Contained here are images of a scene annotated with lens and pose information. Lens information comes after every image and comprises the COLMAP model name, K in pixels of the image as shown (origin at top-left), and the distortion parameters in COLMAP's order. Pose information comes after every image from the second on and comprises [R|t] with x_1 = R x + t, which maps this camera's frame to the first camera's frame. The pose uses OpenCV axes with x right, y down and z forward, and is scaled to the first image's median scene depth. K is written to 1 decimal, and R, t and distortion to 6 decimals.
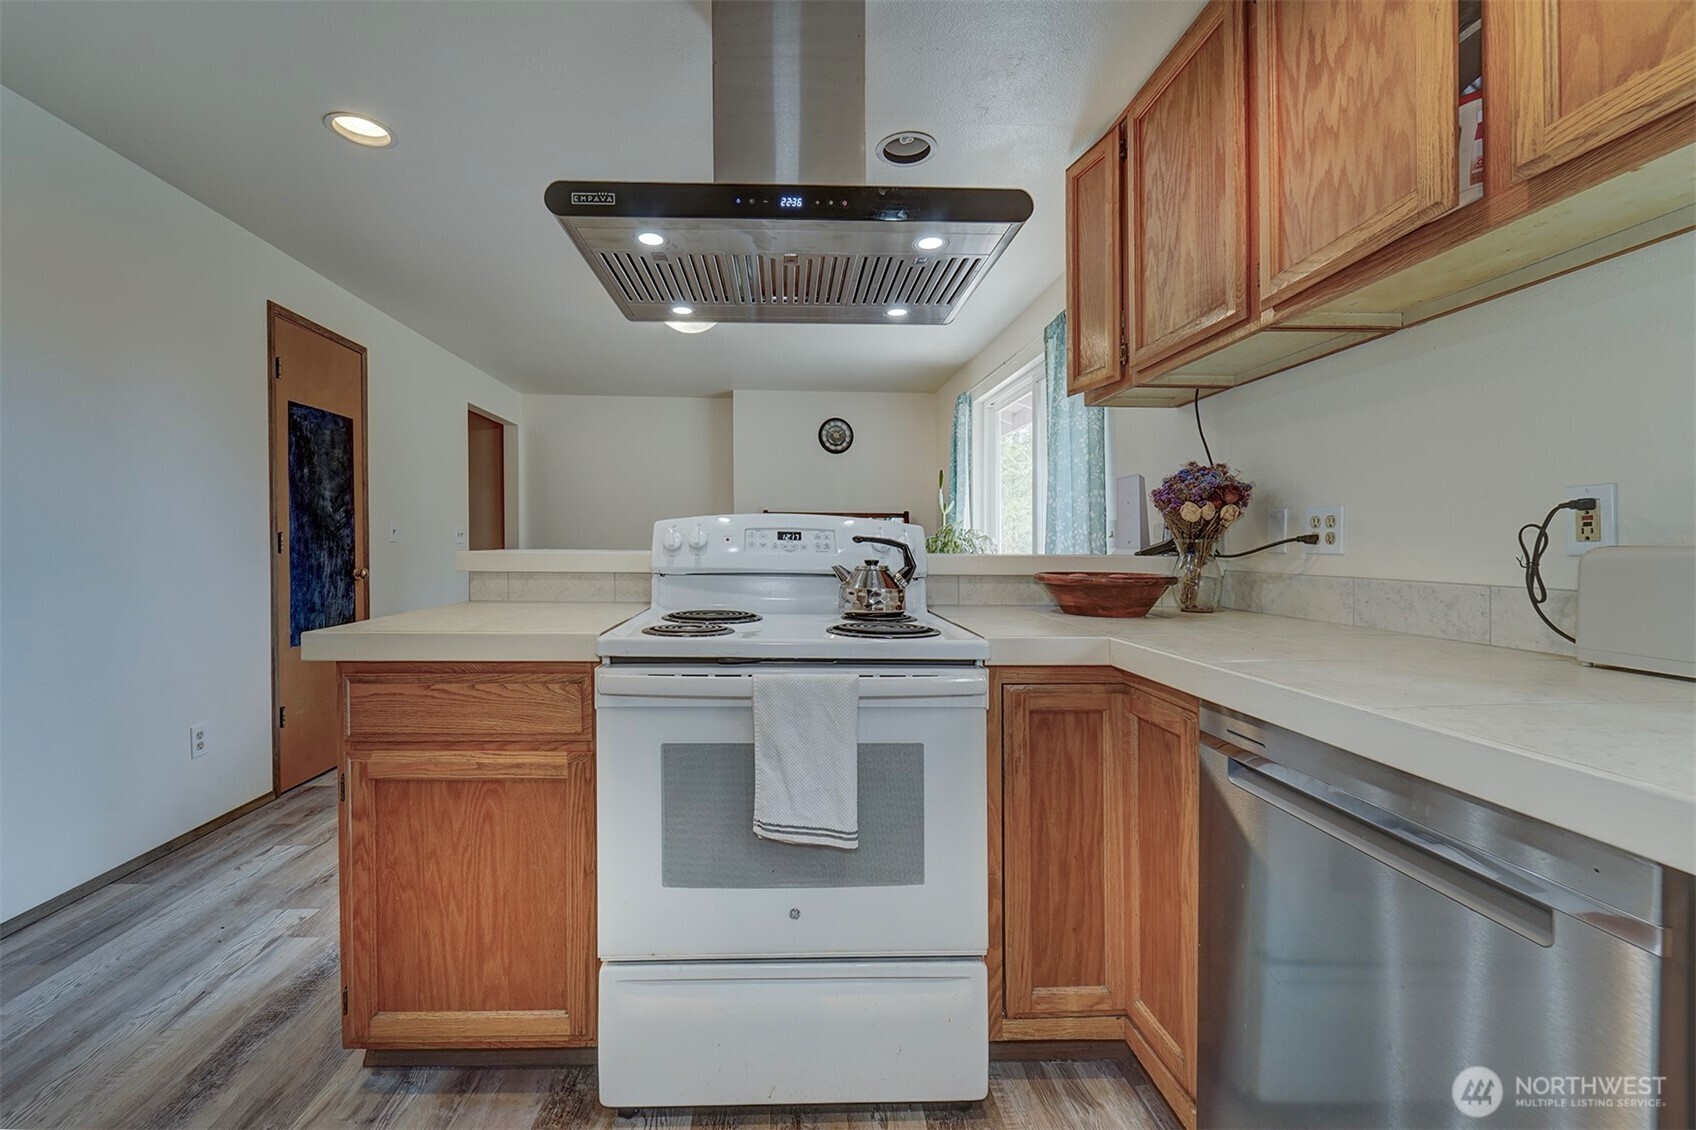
lens RADIAL K [[712.2, 0, 824.3], [0, 712.2, 548.7], [0, 0, 1]] dist [0.002056, -0.000069]
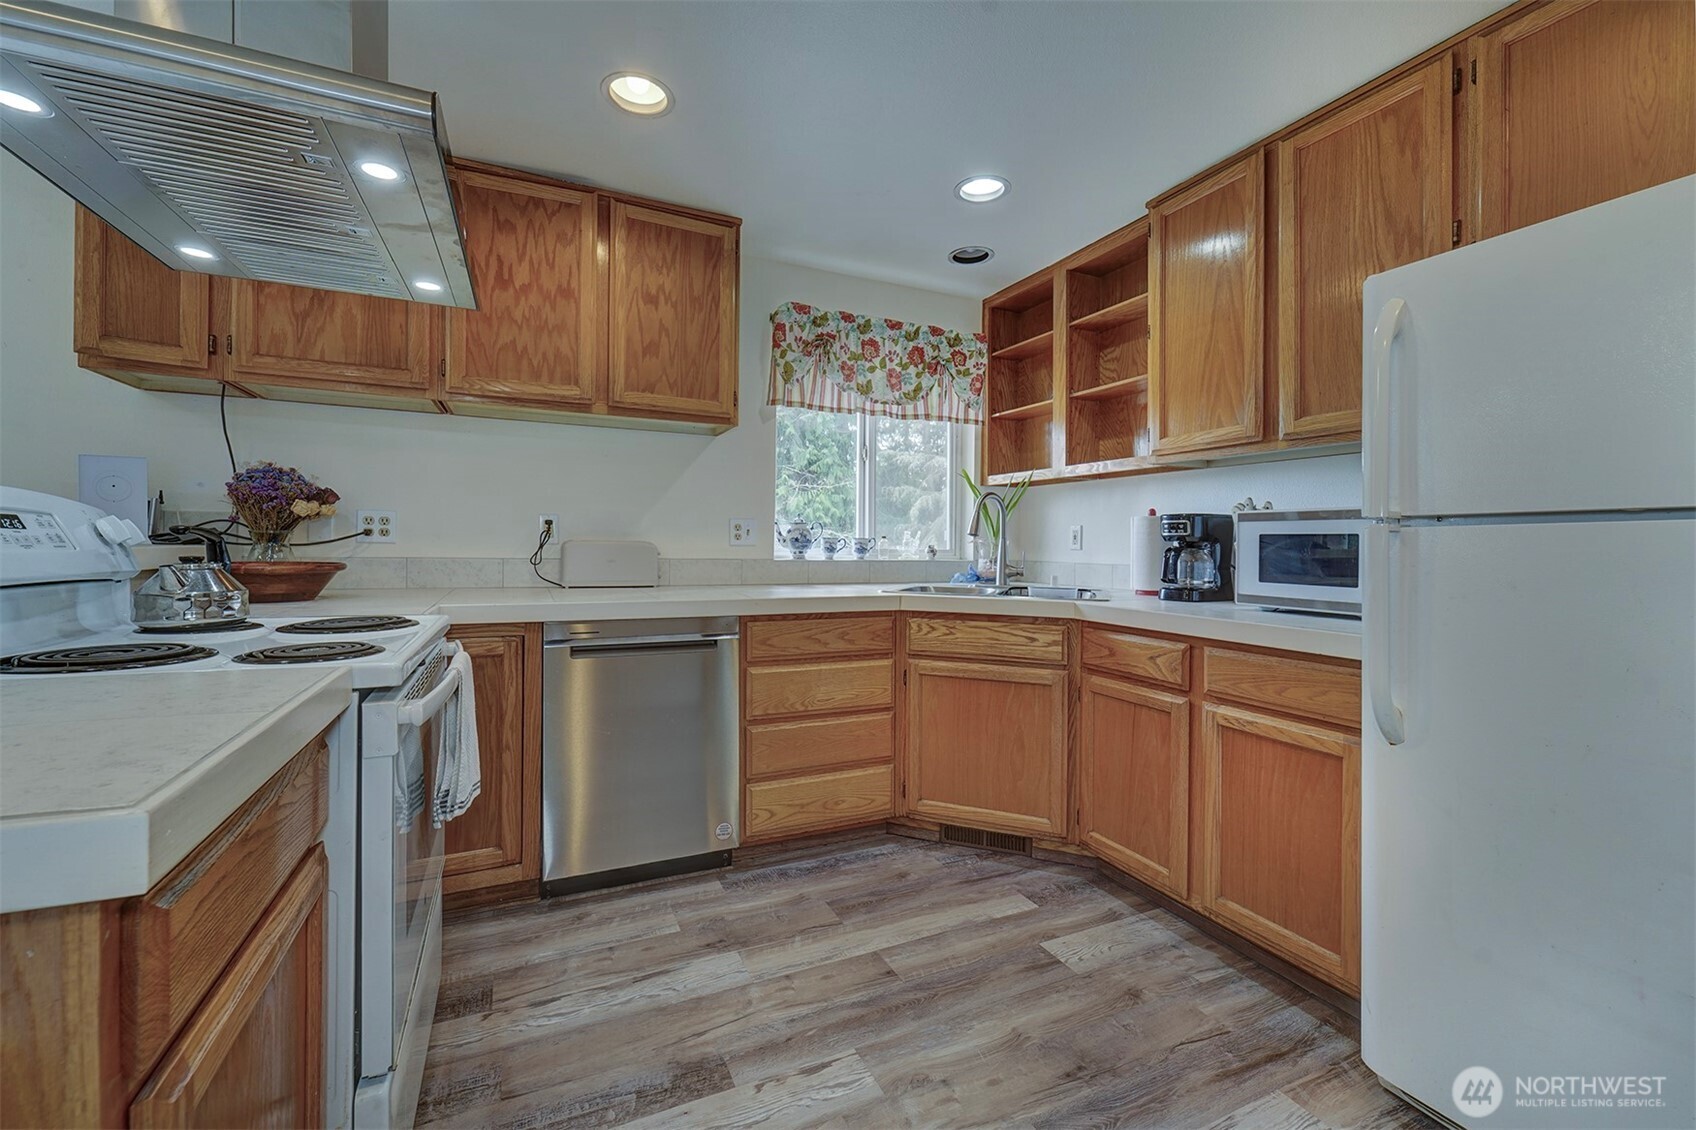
lens RADIAL K [[686.7, 0, 848.0], [0, 686.7, 565.0], [0, 0, 1]] dist [0.000656, -0.000396]
pose [[-0.377356, -0.041972, 0.925117, -1.126382], [-0.014979, 0.999118, 0.039219, -0.019081], [-0.925947, 0.000942, -0.377652, 0.728935]]
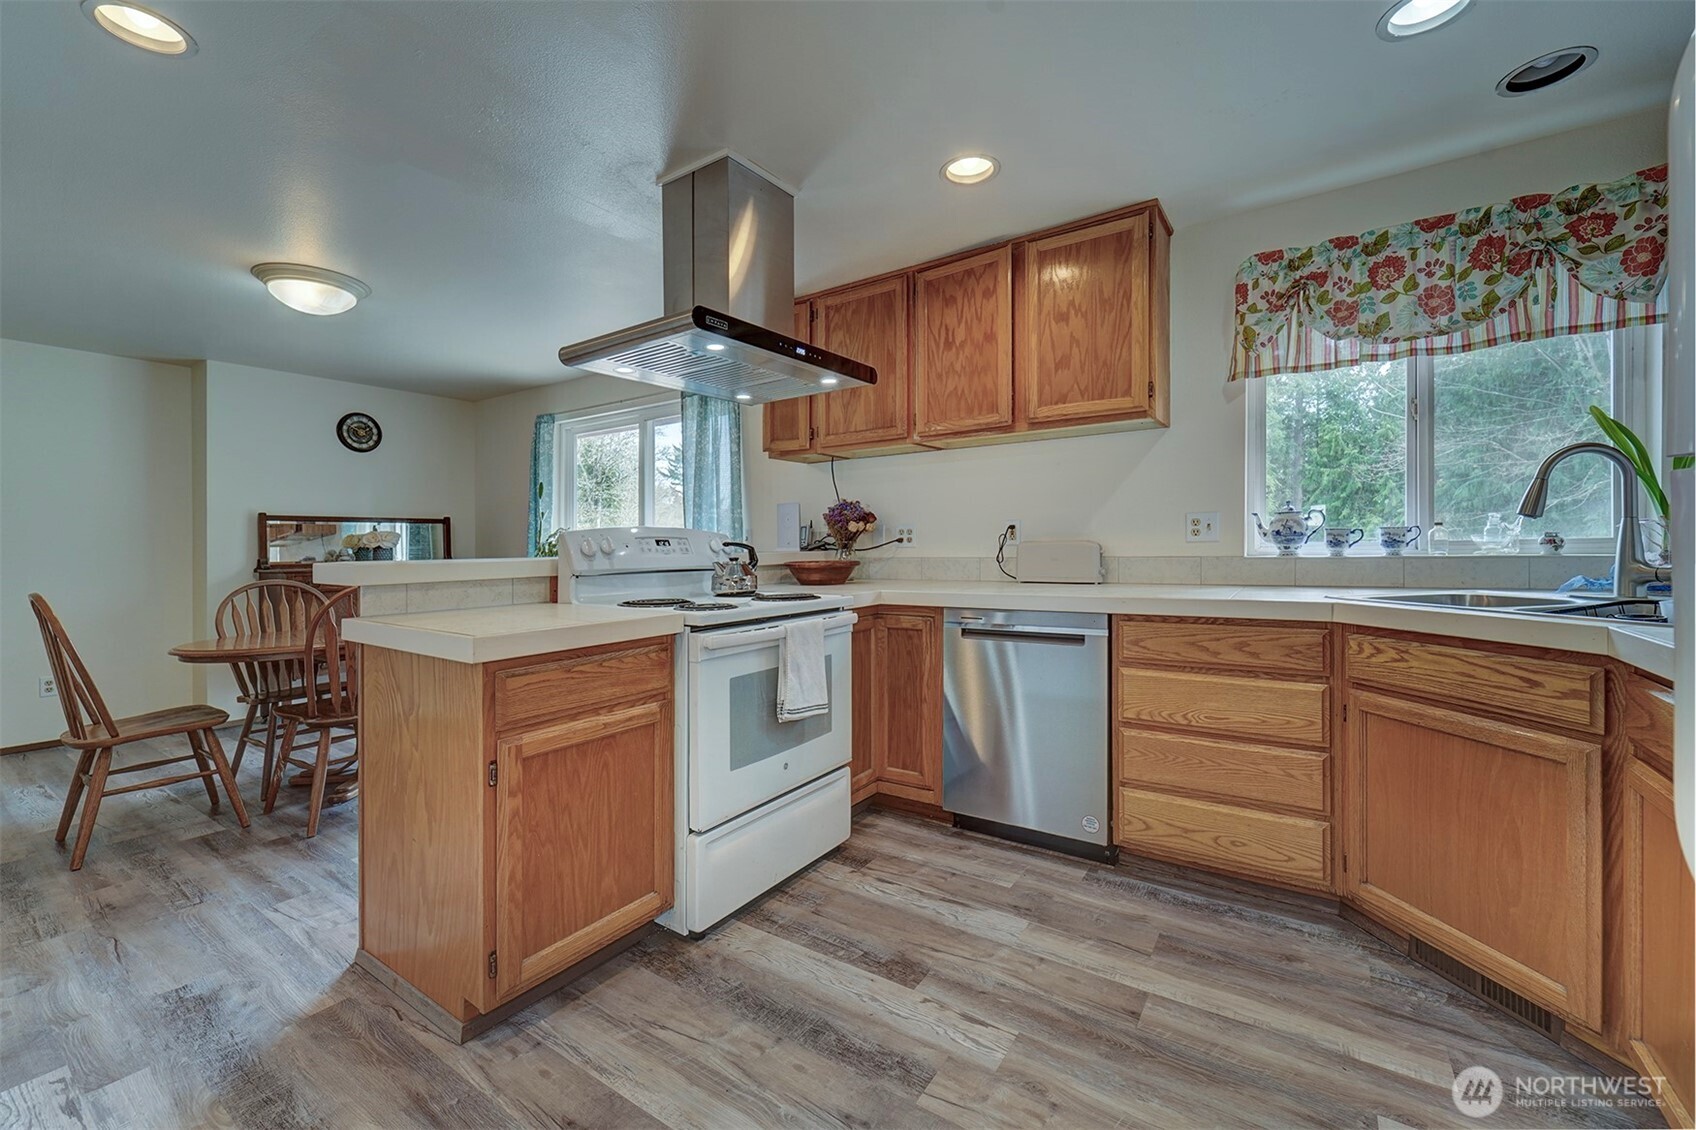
lens RADIAL K [[686.7, 0, 848.0], [0, 686.7, 565.0], [0, 0, 1]] dist [0.000656, -0.000396]
pose [[0.597266, -0.040977, 0.800995, -1.182357], [0.023800, 0.999160, 0.033368, -0.014380], [-0.801690, -0.000866, 0.597740, -0.087351]]
